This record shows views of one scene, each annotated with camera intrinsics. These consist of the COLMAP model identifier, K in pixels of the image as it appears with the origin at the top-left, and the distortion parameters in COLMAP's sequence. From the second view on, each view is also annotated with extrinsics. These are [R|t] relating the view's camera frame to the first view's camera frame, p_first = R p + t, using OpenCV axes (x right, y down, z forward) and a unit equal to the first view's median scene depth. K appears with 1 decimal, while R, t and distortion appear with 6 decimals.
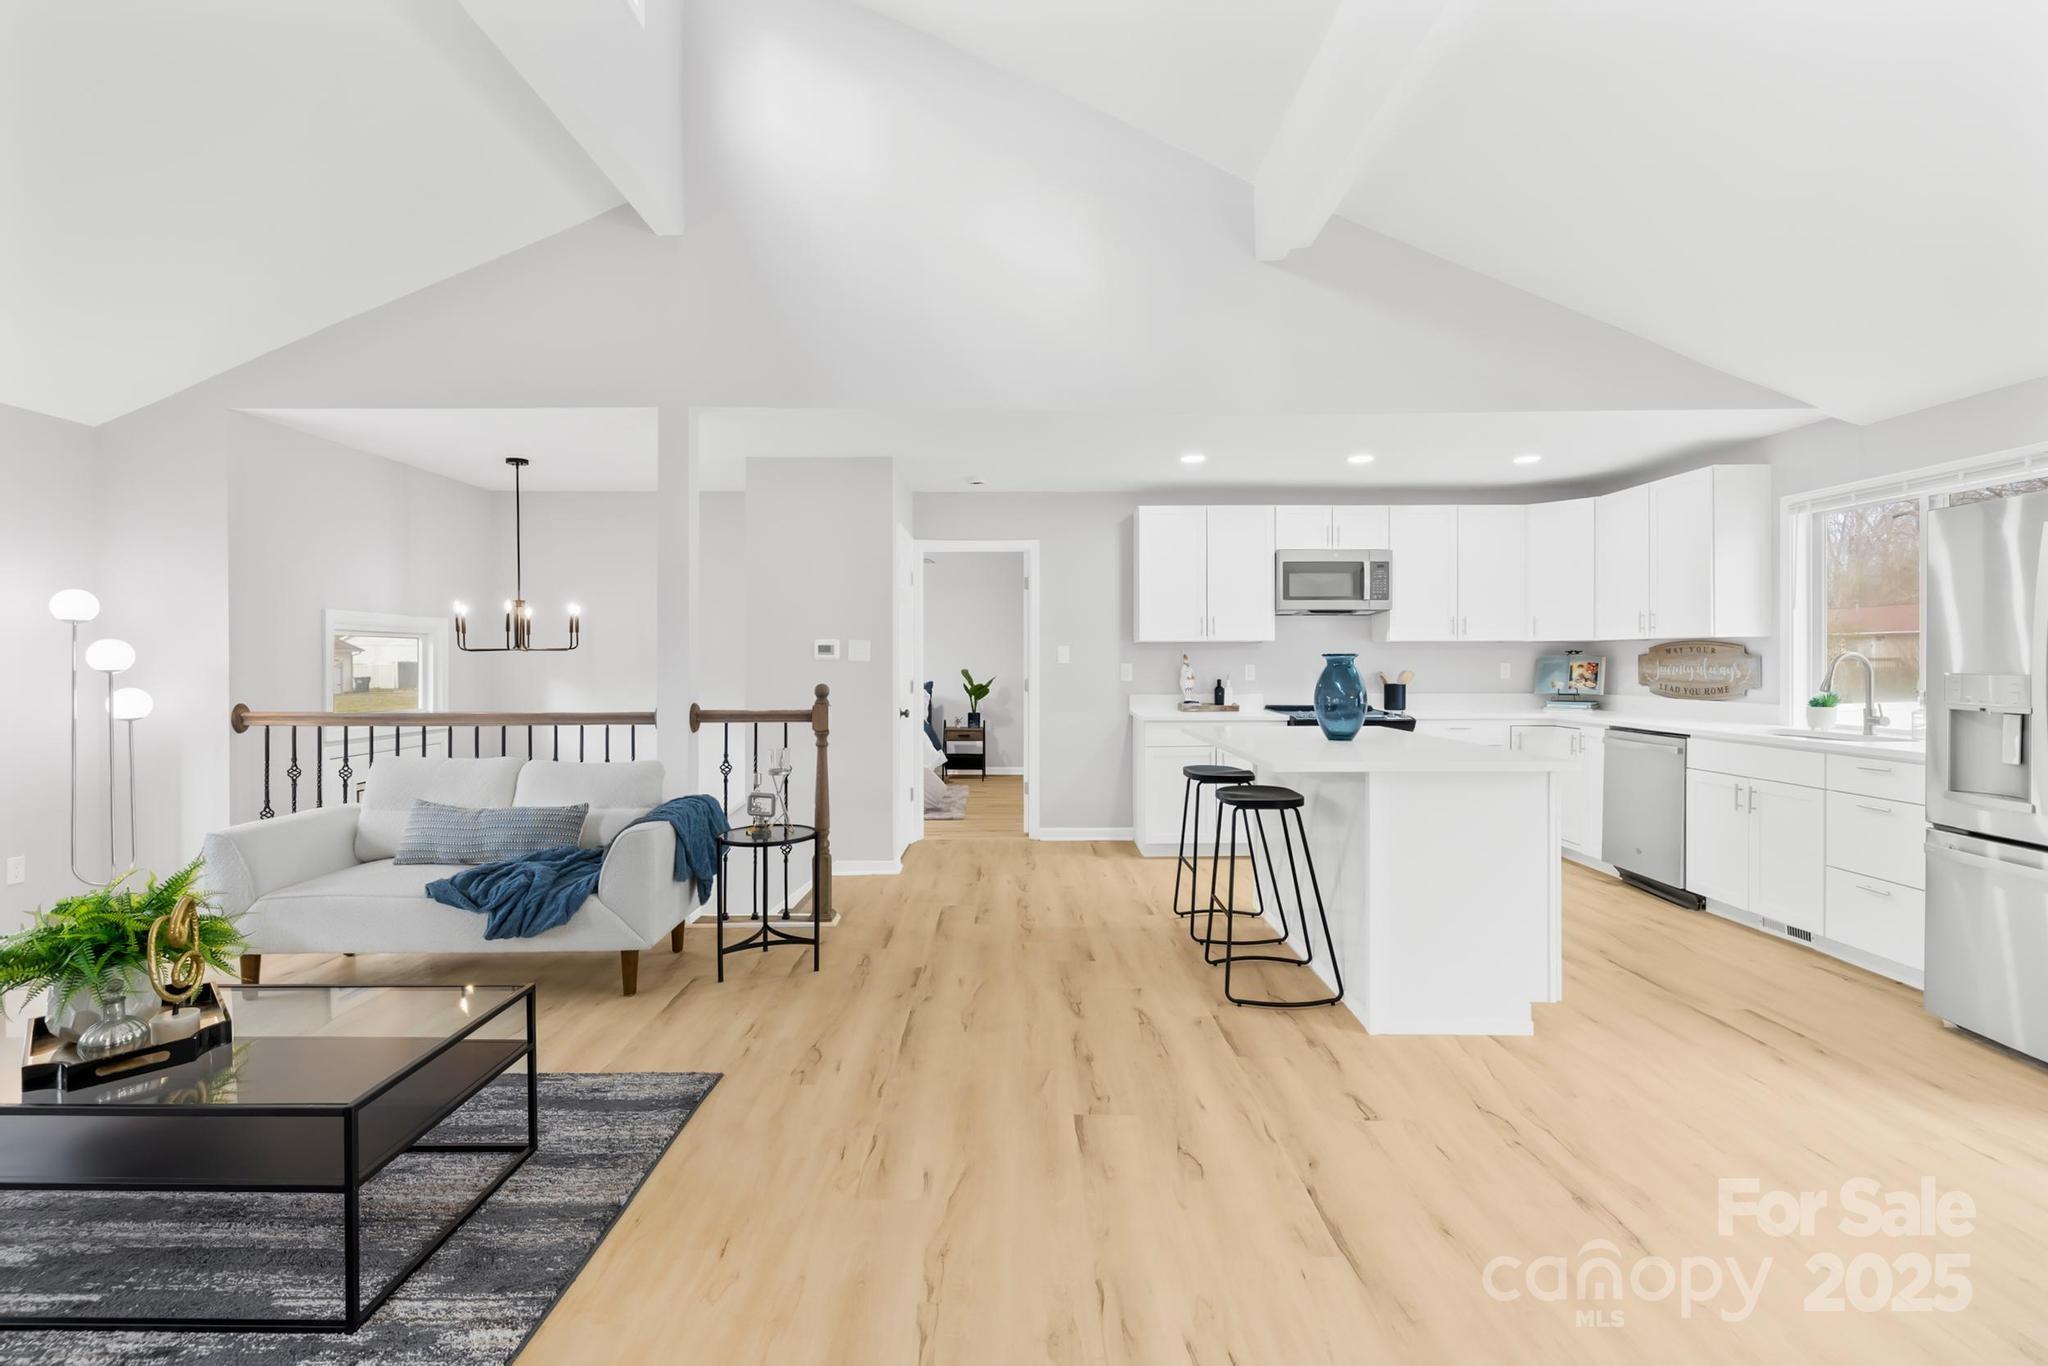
lens RADIAL K [[870.6, 0, 1015.0], [0, 870.6, 668.6], [0, 0, 1]] dist [-0.001032, 0.000391]
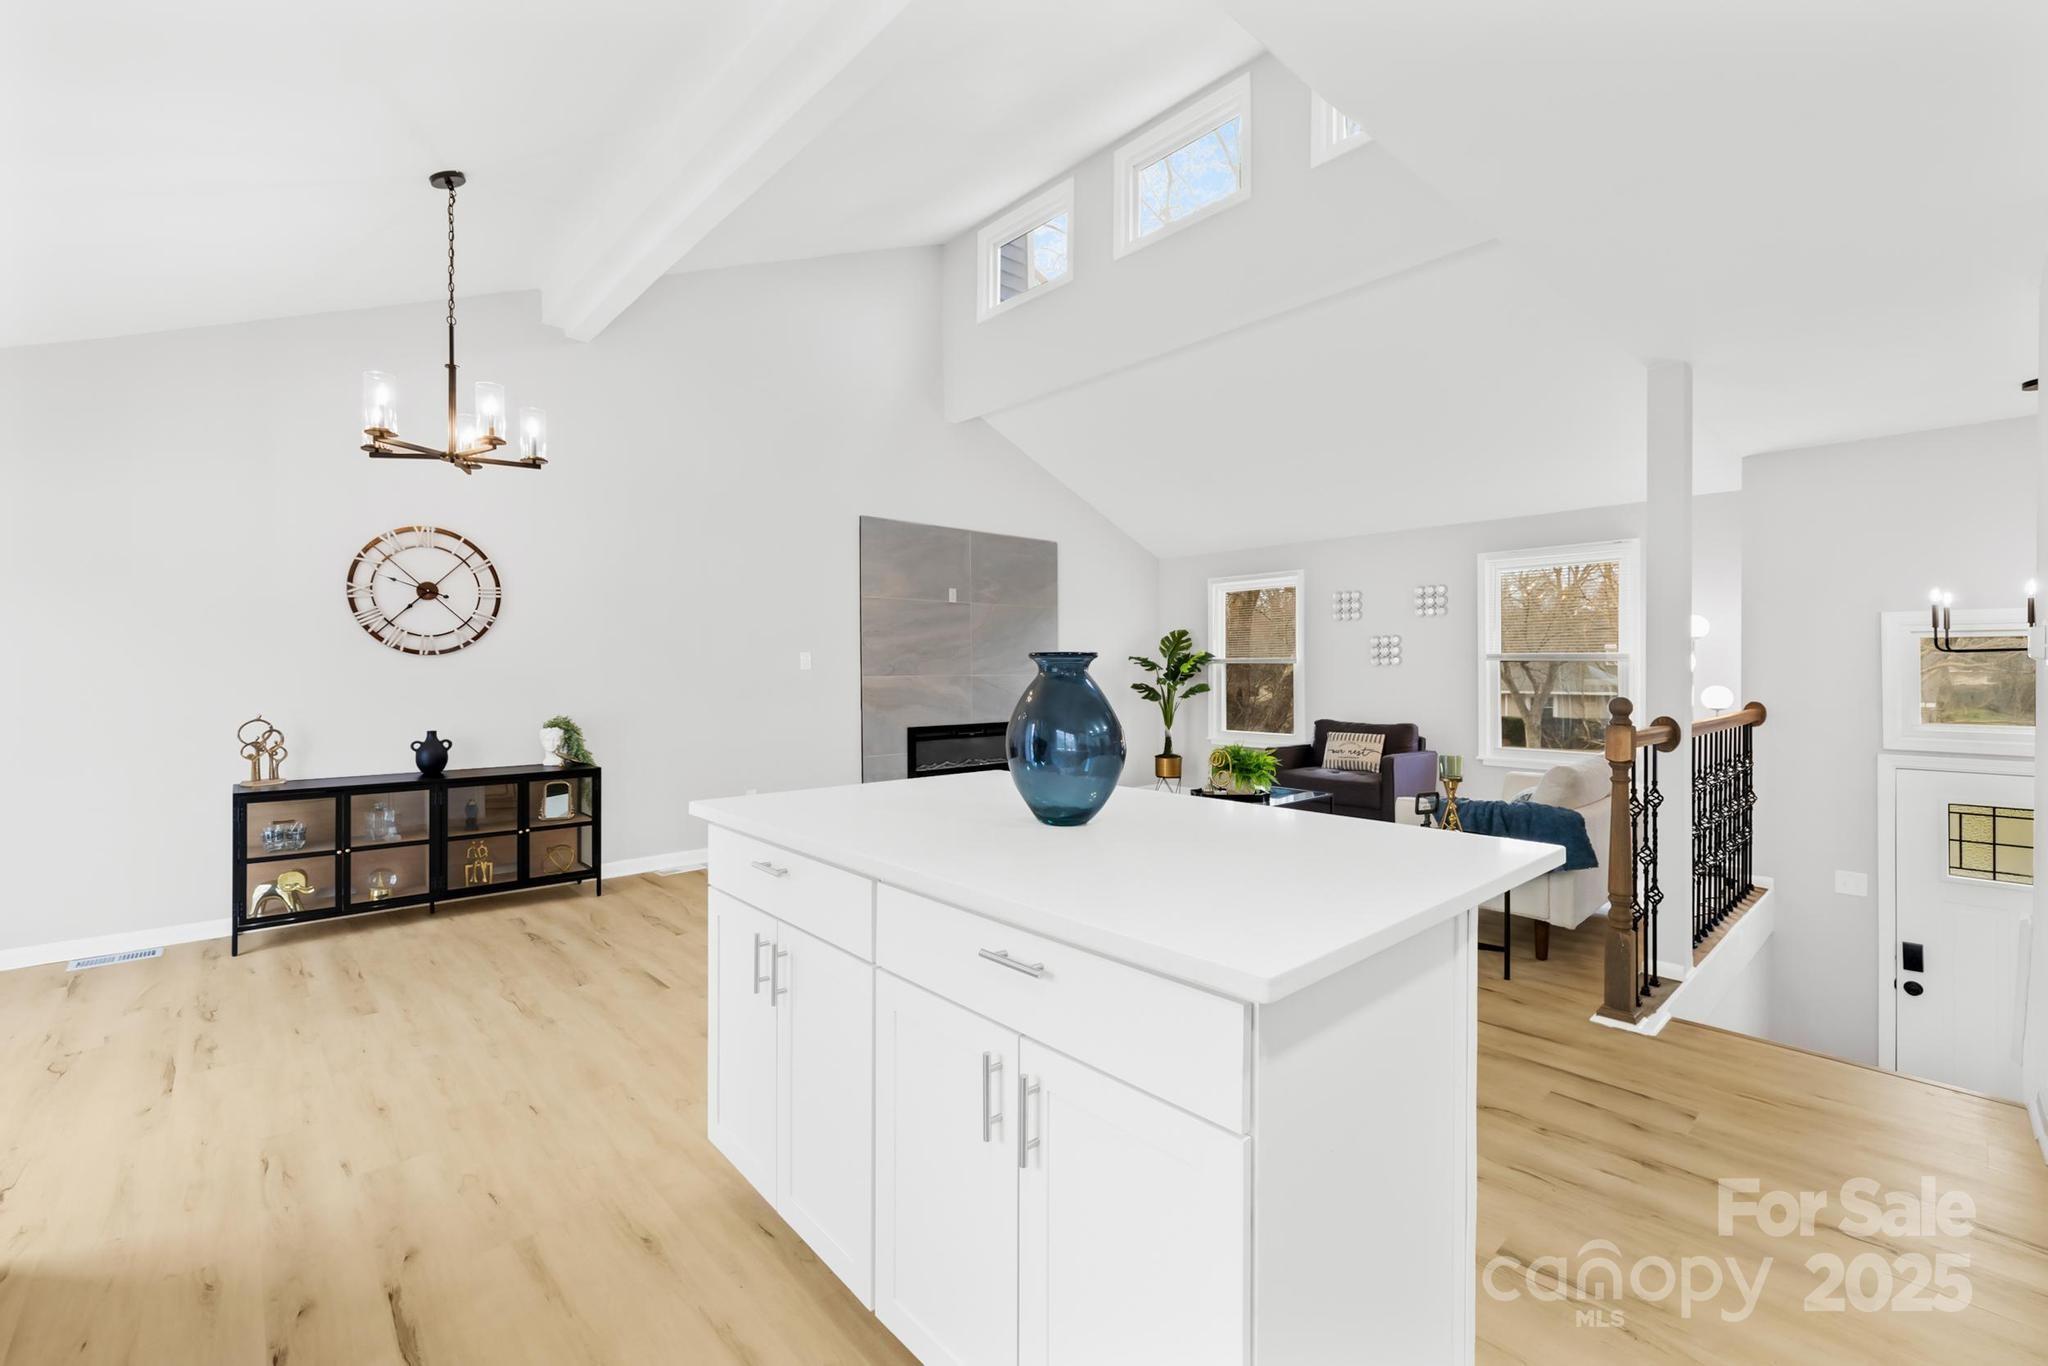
lens RADIAL K [[870.6, 0, 1015.0], [0, 870.6, 668.6], [0, 0, 1]] dist [-0.001032, 0.000391]
pose [[-0.741684, 0.002646, -0.670744, 0.662946], [-0.003452, 0.999964, 0.007762, -0.009663], [0.670740, 0.008072, -0.741649, 1.224058]]
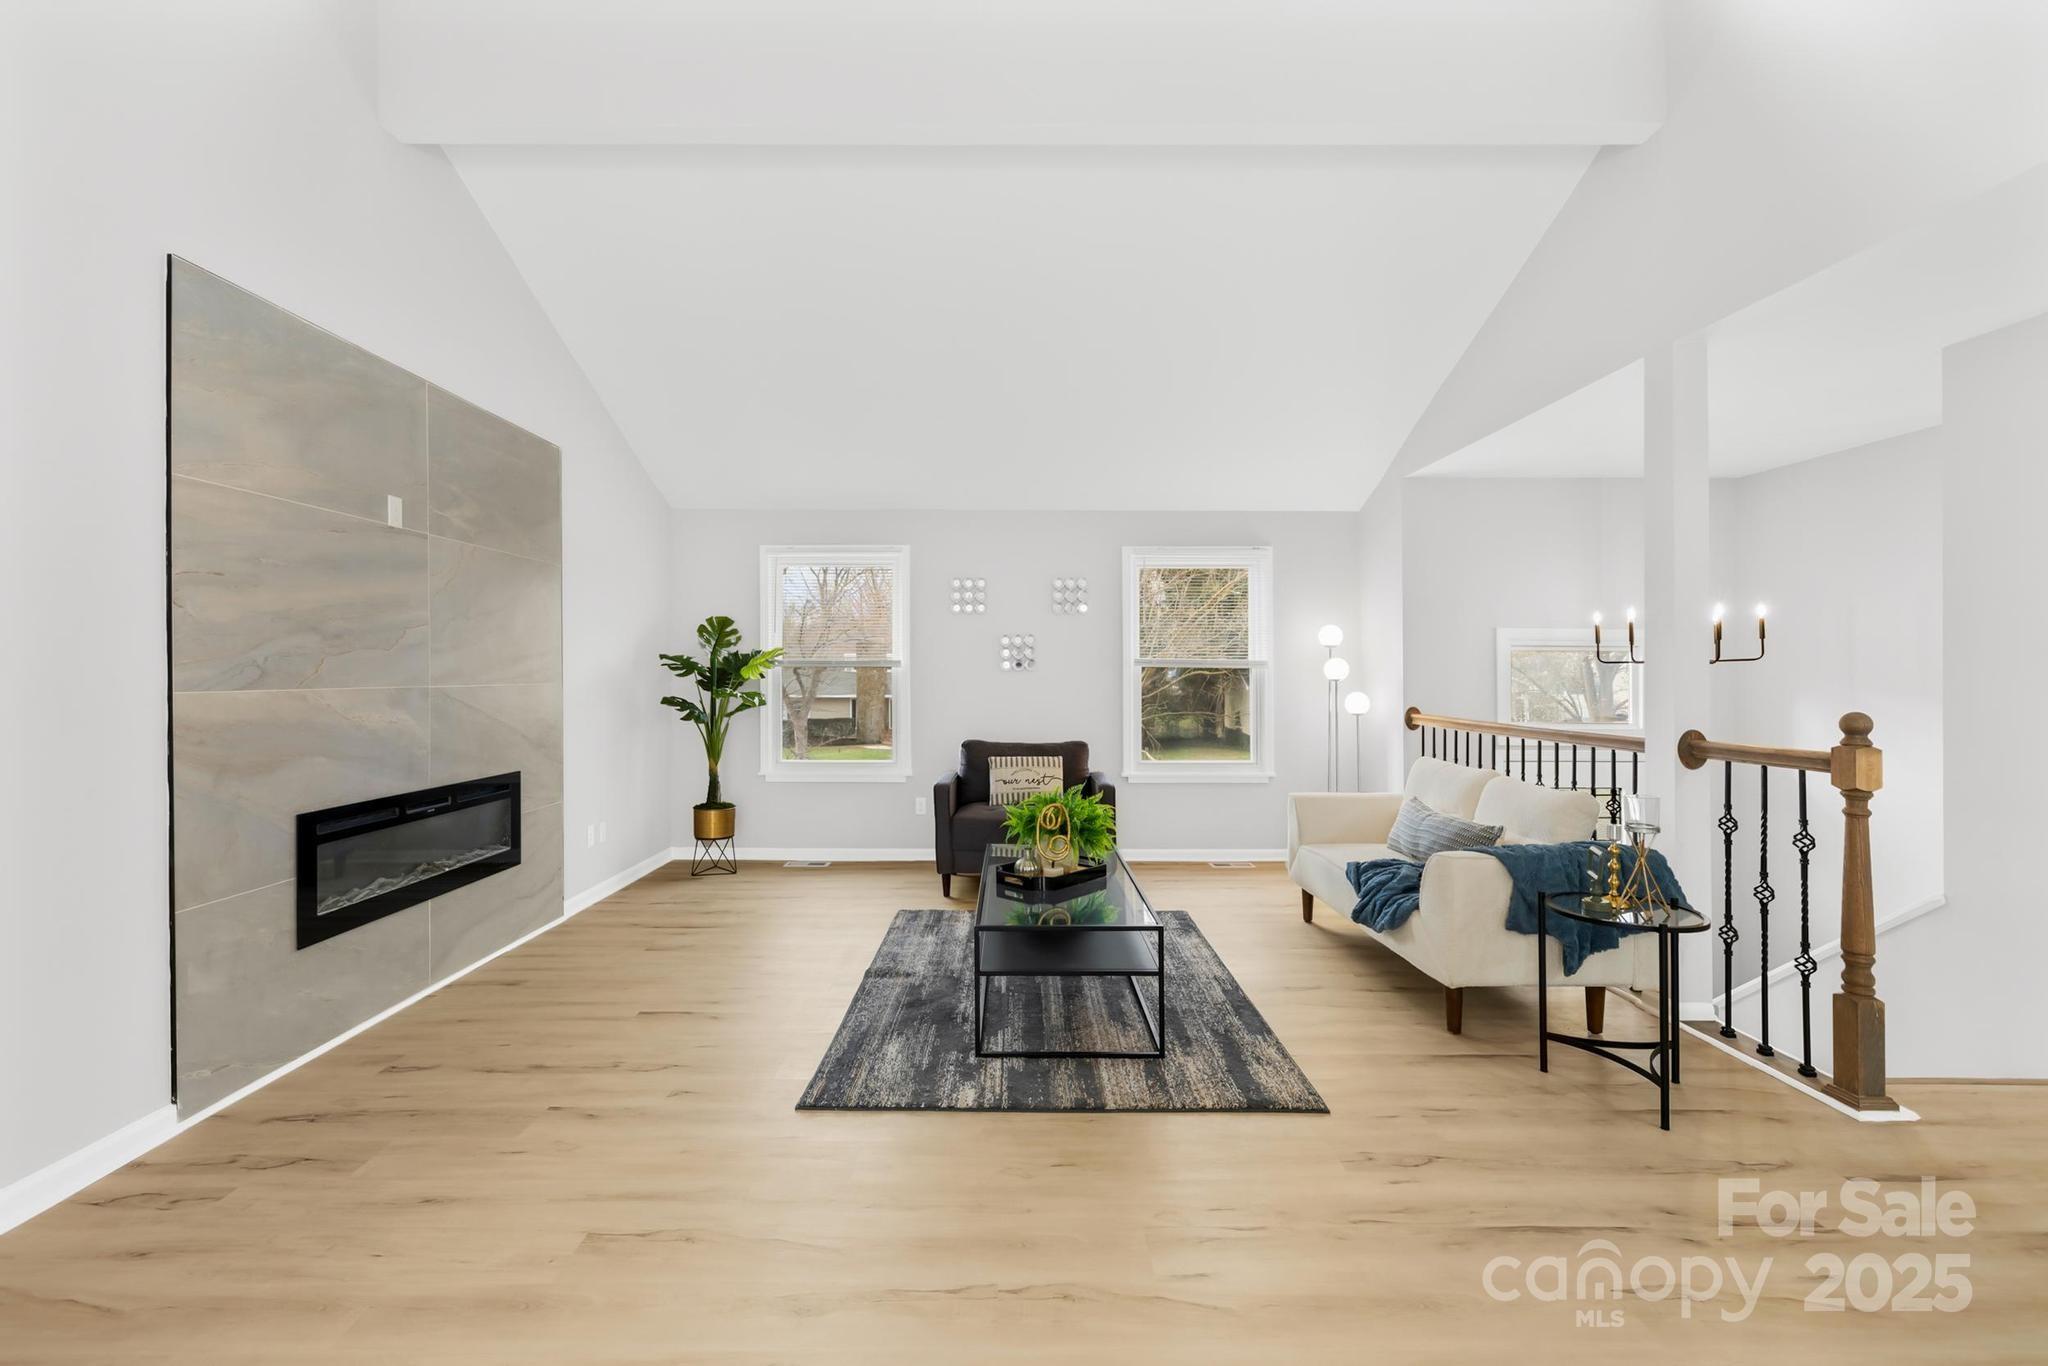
lens RADIAL K [[870.6, 0, 1015.0], [0, 870.6, 668.6], [0, 0, 1]] dist [-0.001032, 0.000391]
pose [[0.006266, -0.004613, -0.999970, 0.388007], [-0.013058, 0.999904, -0.004694, -0.002311], [0.999895, 0.013087, 0.006206, 0.417570]]
